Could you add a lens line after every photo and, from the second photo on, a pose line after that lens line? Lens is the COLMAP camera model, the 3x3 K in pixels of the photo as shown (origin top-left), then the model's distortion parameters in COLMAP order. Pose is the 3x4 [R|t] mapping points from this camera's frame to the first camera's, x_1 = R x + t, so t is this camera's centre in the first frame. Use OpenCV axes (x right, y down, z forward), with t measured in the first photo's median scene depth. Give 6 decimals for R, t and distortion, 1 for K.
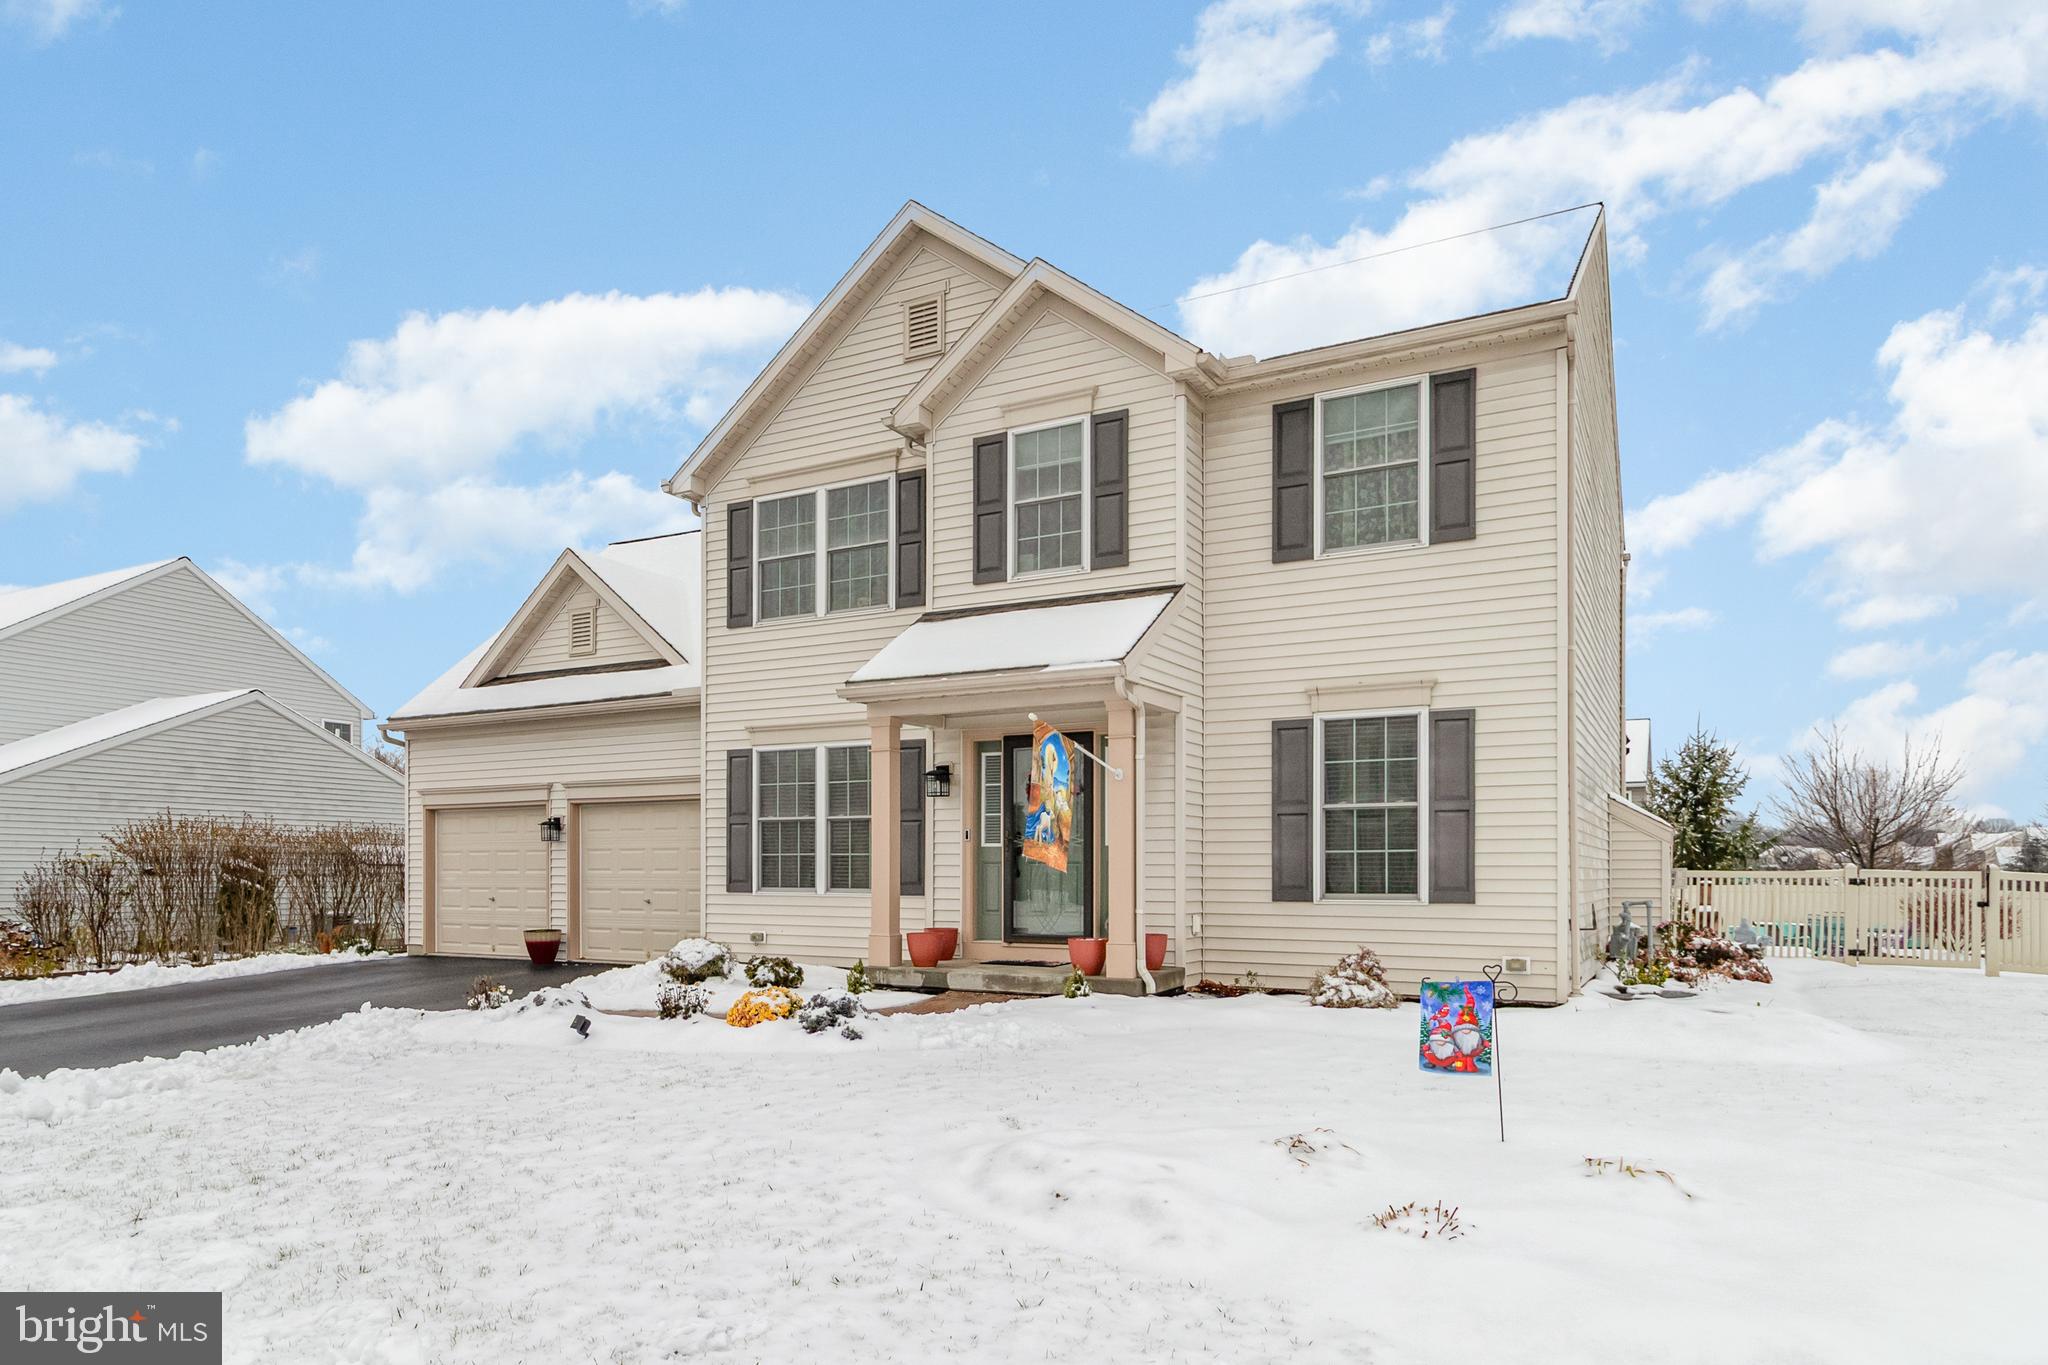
lens RADIAL K [[988.6, 0, 1035.3], [0, 988.6, 645.5], [0, 0, 1]] dist [-0.000049, -0.000166]
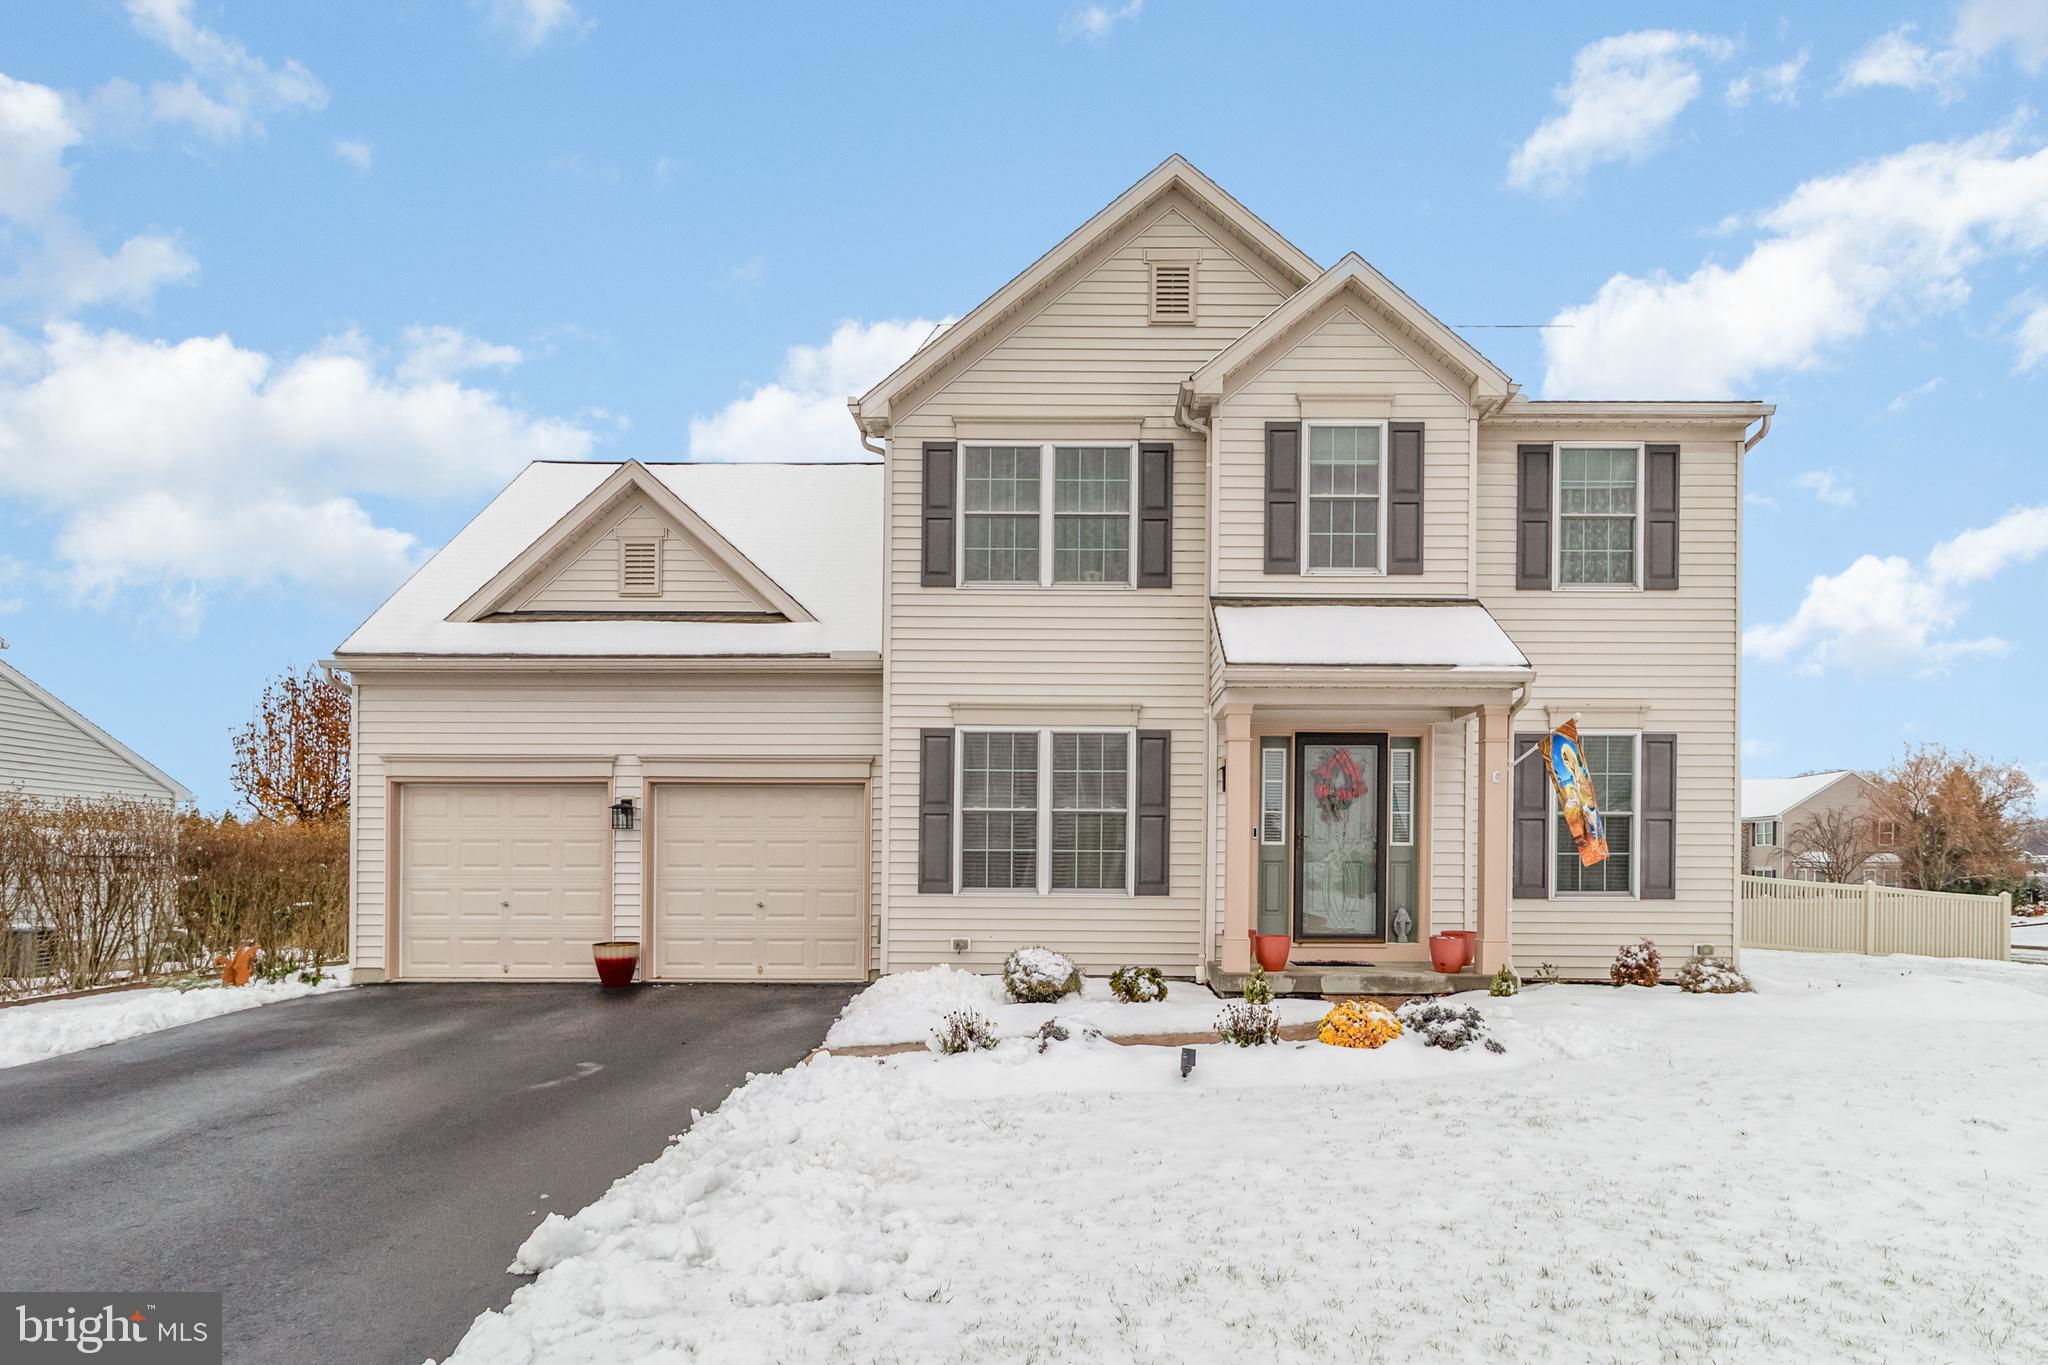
lens RADIAL K [[926.5, 0, 1024.0], [0, 926.5, 675.7], [0, 0, 1]] dist [0.002150, -0.000261]
pose [[0.915029, 0.085098, 0.394311, -0.574044], [-0.093191, 0.995647, 0.001381, 0.053579], [-0.392477, -0.038010, 0.918976, 0.238833]]
